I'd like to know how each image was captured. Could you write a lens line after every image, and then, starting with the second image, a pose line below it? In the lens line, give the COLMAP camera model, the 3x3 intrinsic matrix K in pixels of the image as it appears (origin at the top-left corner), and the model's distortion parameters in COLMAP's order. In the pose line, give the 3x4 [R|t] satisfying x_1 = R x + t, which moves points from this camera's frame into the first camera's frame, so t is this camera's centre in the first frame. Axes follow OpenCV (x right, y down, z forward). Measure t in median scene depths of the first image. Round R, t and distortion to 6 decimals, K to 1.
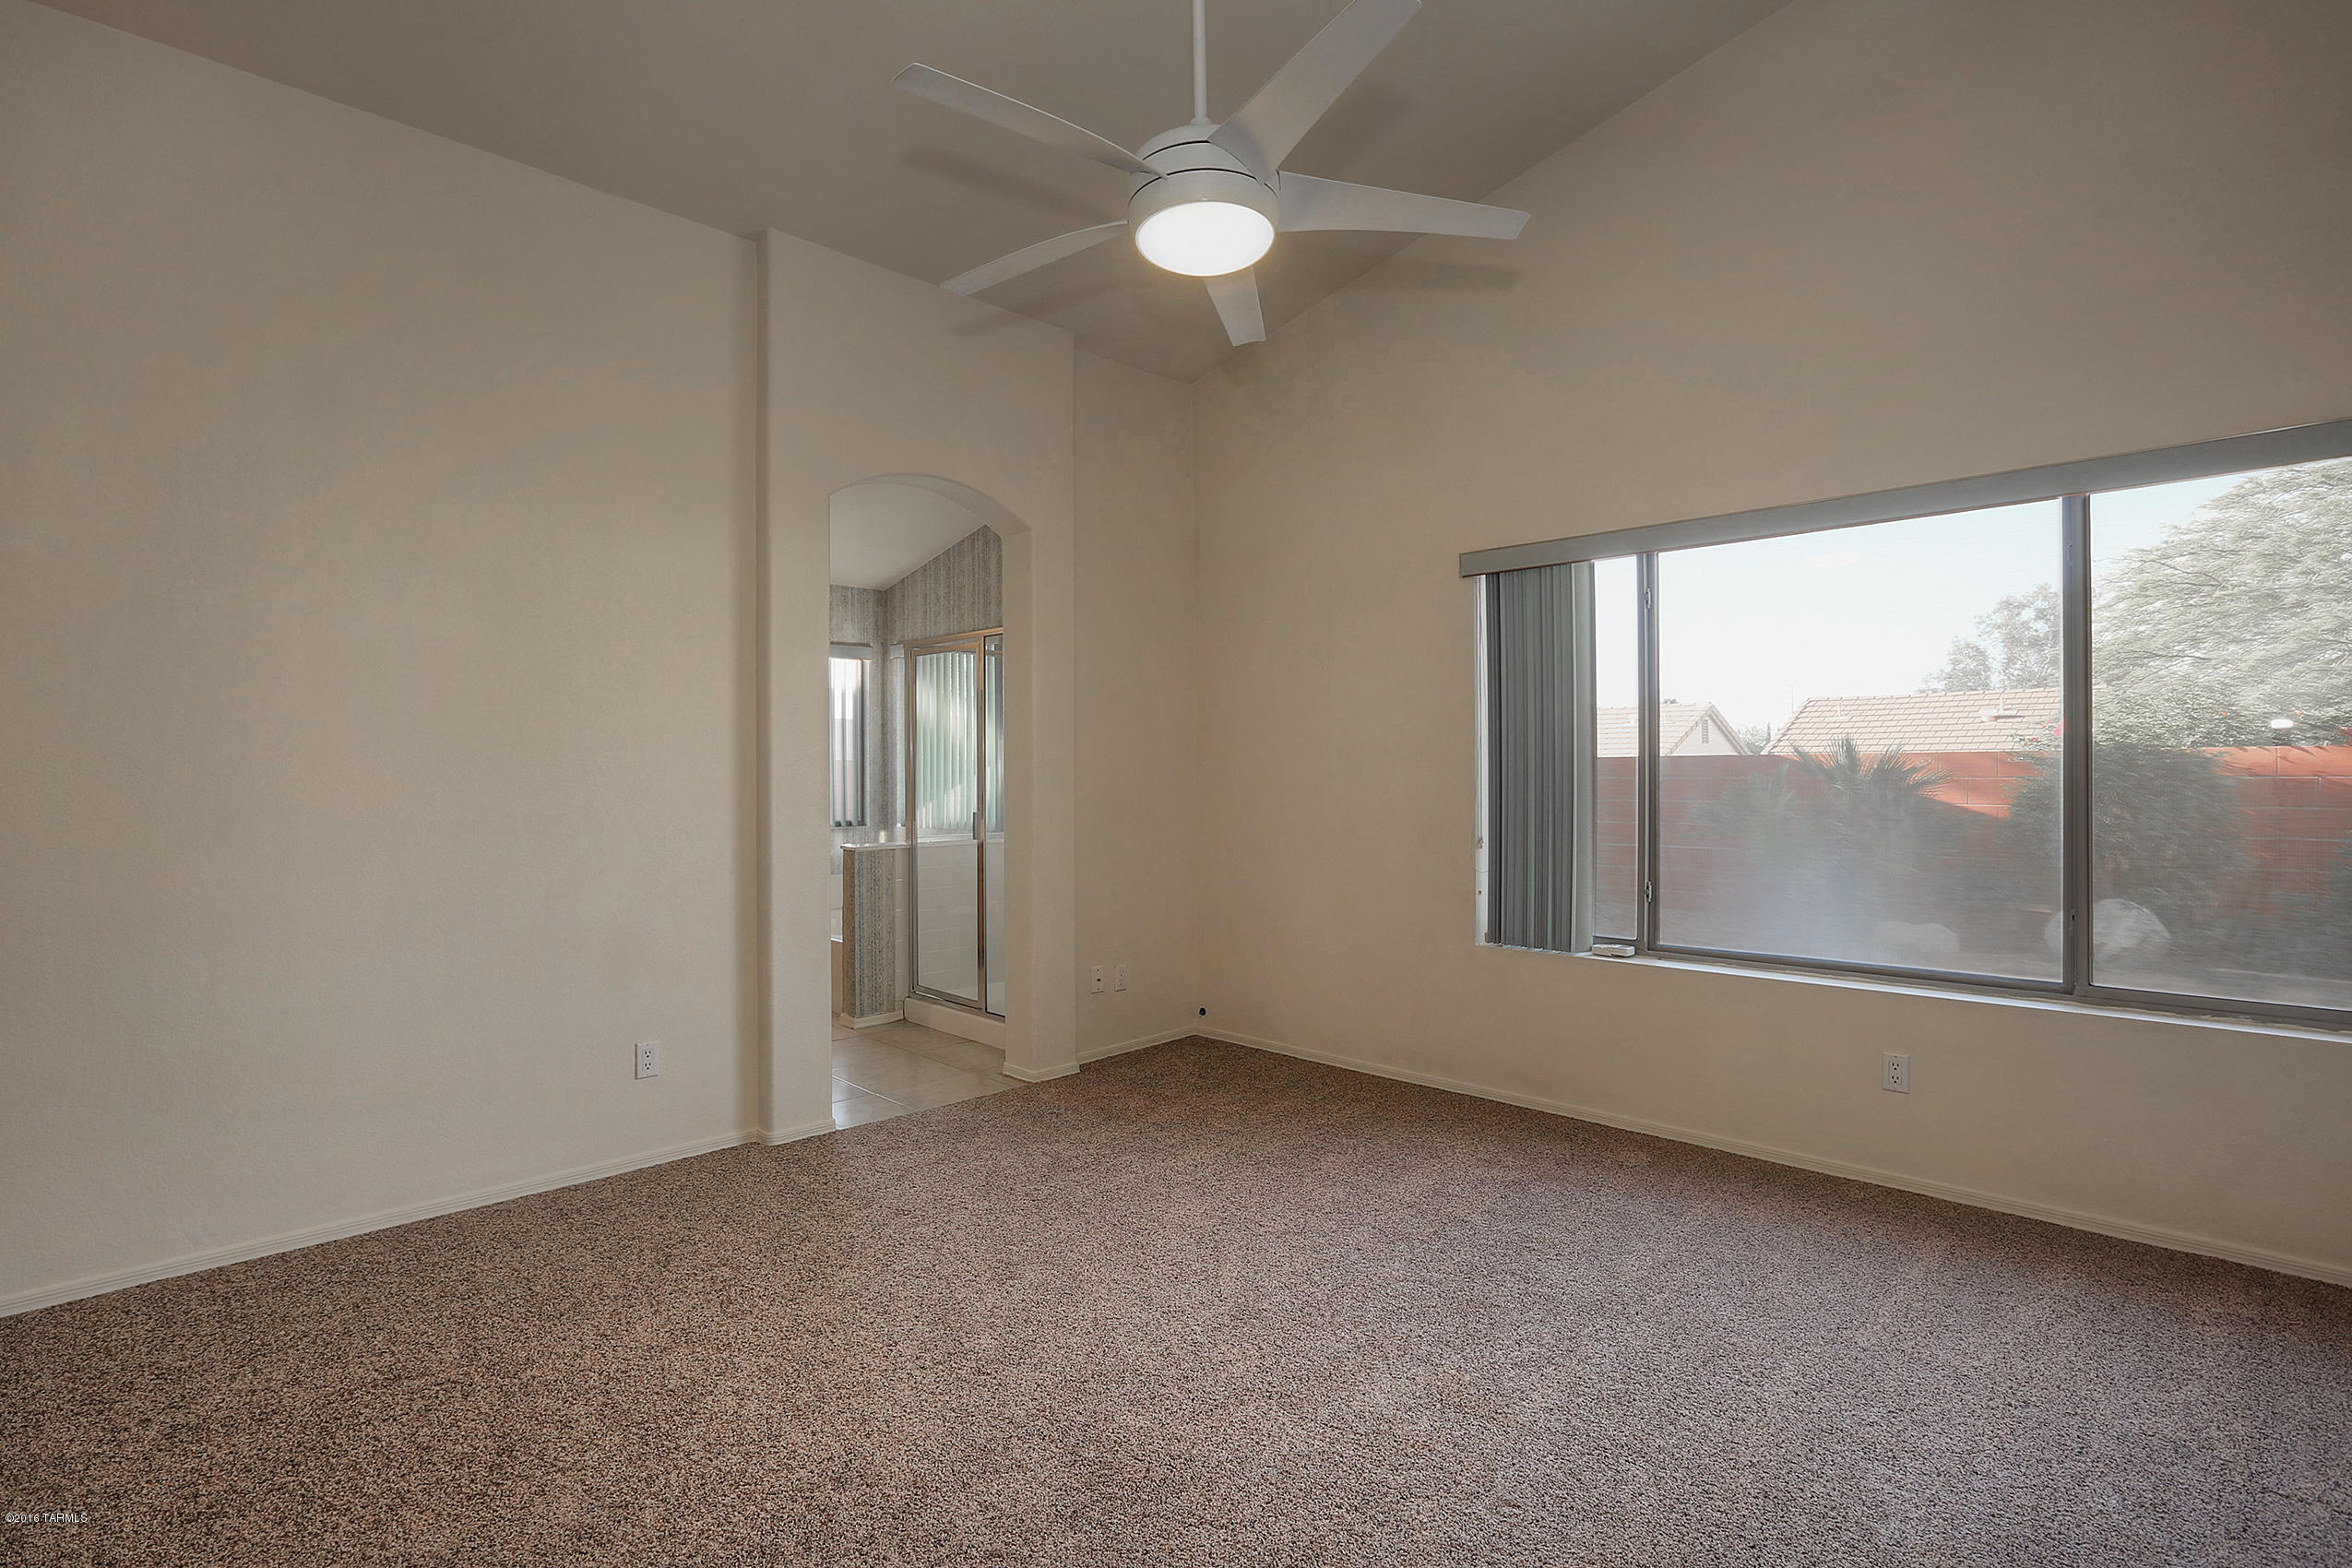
lens RADIAL K [[1105.6, 0, 1196.9], [0, 1105.6, 780.3], [0, 0, 1]] dist [-0.041128, 0.011488]
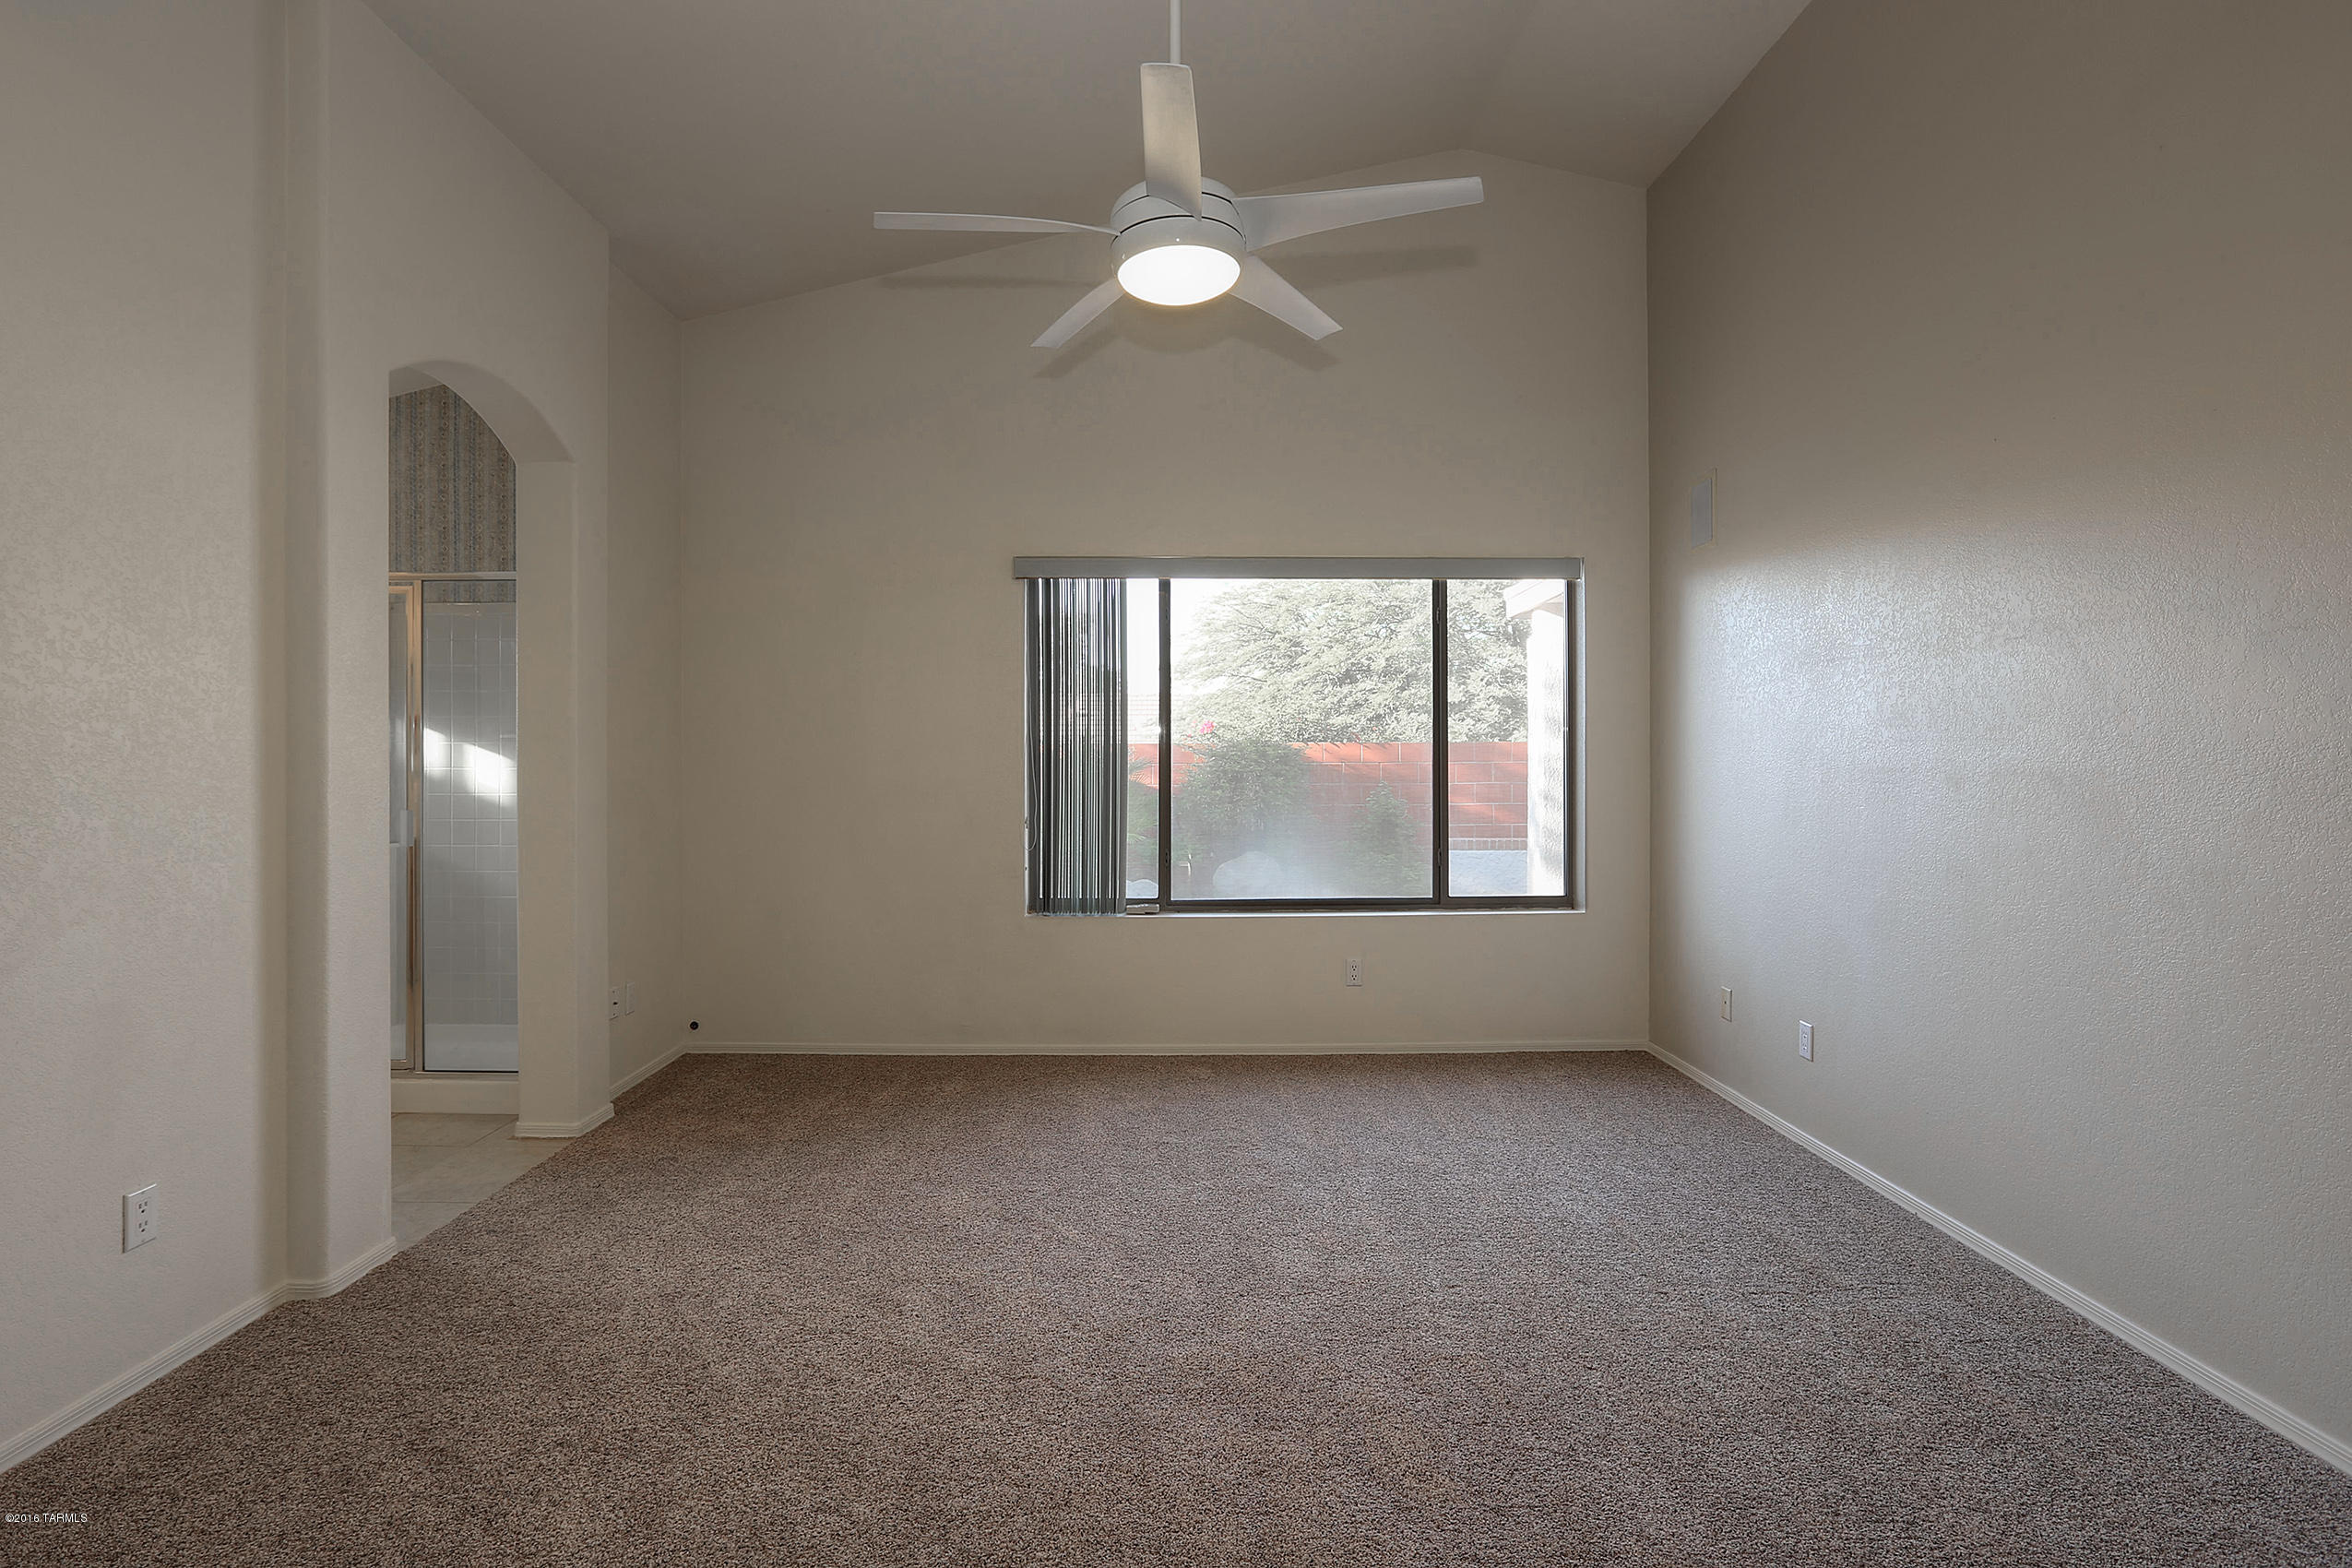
lens RADIAL K [[1105.6, 0, 1196.1], [0, 1105.6, 782.1], [0, 0, 1]] dist [-0.041128, 0.011488]
pose [[0.694897, -0.010568, 0.719031, -0.462906], [-0.001718, 0.999865, 0.016356, -0.002685], [-0.719107, -0.012601, 0.694785, 0.129301]]
